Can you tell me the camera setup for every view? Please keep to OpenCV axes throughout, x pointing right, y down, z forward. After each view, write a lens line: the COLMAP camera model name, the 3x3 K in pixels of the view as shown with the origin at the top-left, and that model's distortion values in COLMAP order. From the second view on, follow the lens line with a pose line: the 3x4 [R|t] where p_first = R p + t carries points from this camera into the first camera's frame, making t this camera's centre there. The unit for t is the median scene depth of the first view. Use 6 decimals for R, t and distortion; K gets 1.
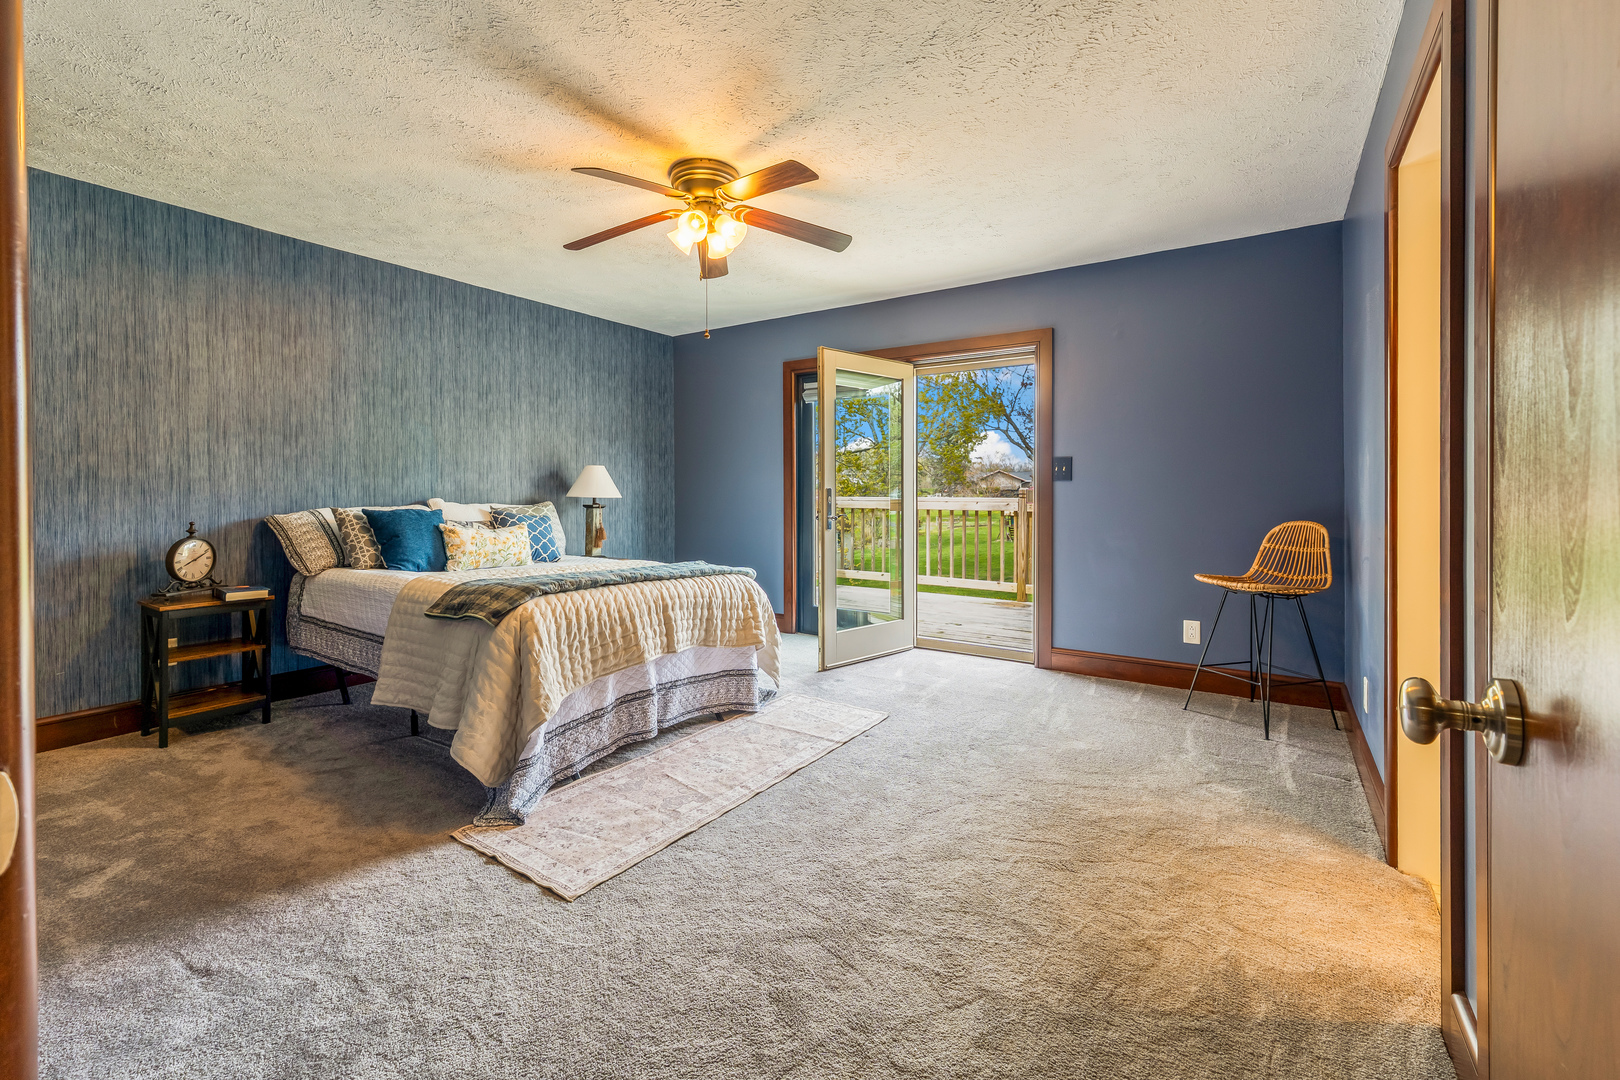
lens RADIAL K [[682.0, 0, 812.0], [0, 682.0, 492.0], [0, 0, 1]] dist [-0.000370, -0.000057]
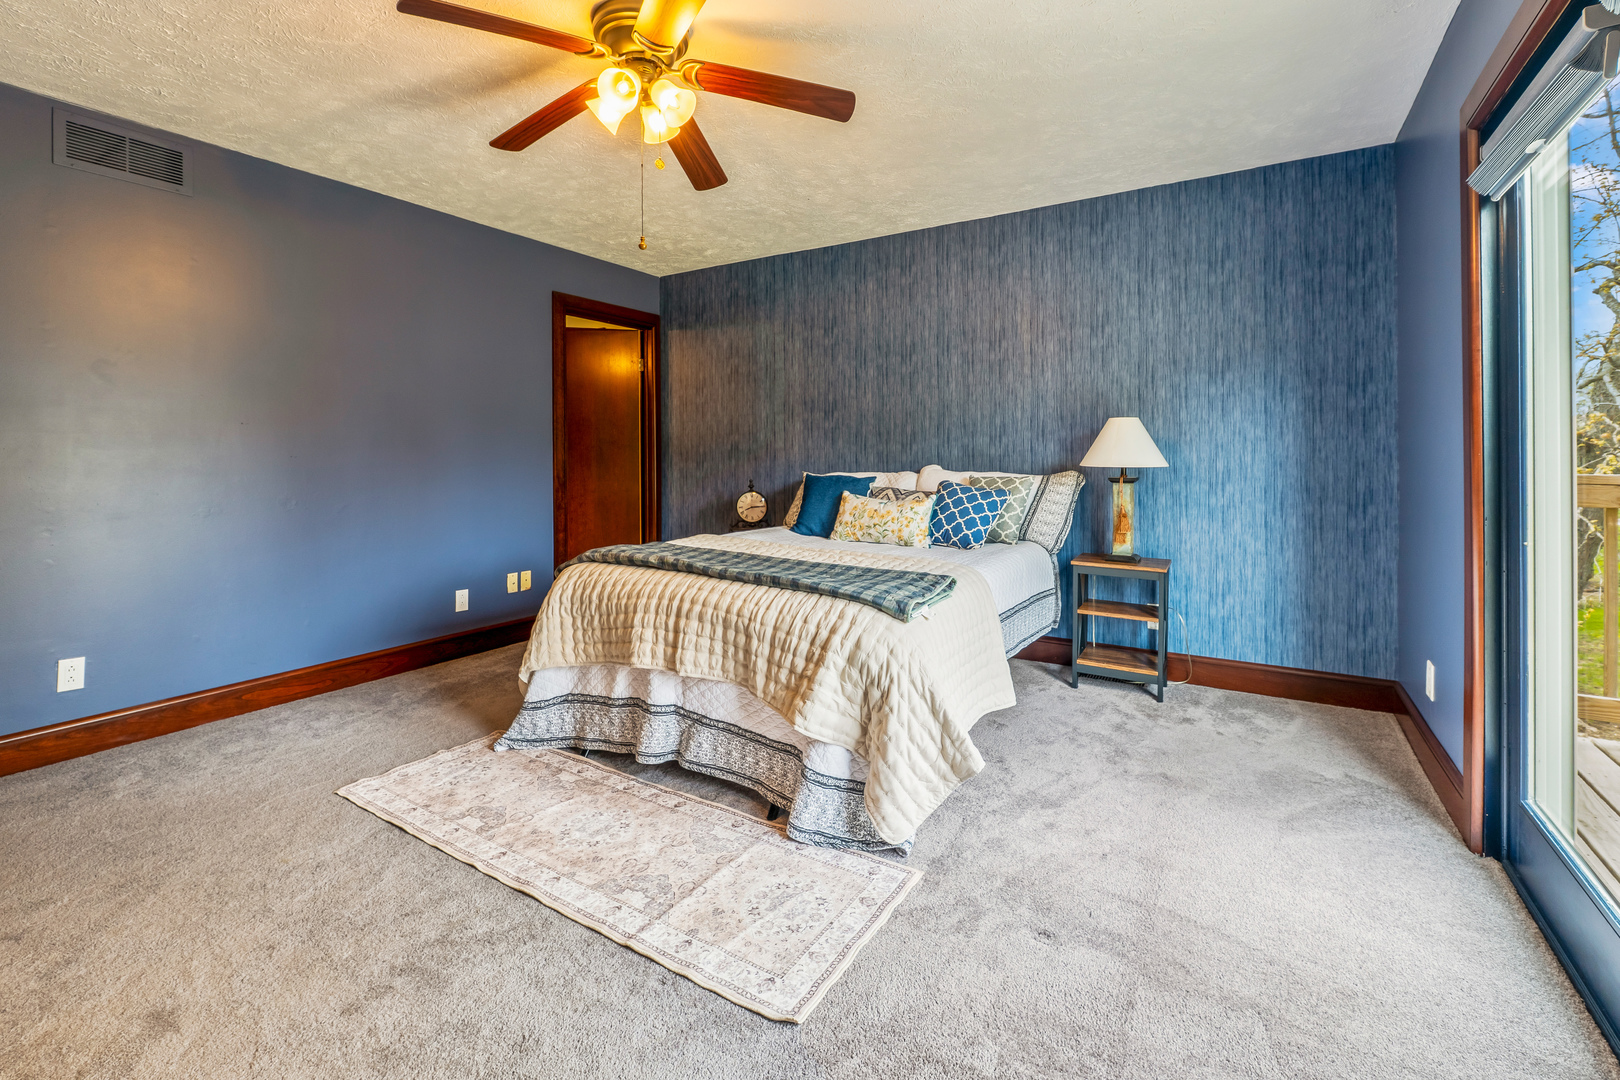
lens RADIAL K [[712.6, 0, 808.3], [0, 712.6, 458.9], [0, 0, 1]] dist [-0.002002, -0.000302]
pose [[0.028509, 0.002583, -0.999590, 0.555733], [0.002984, 0.999992, 0.002669, -0.003259], [0.999589, -0.003058, 0.028501, 1.057579]]
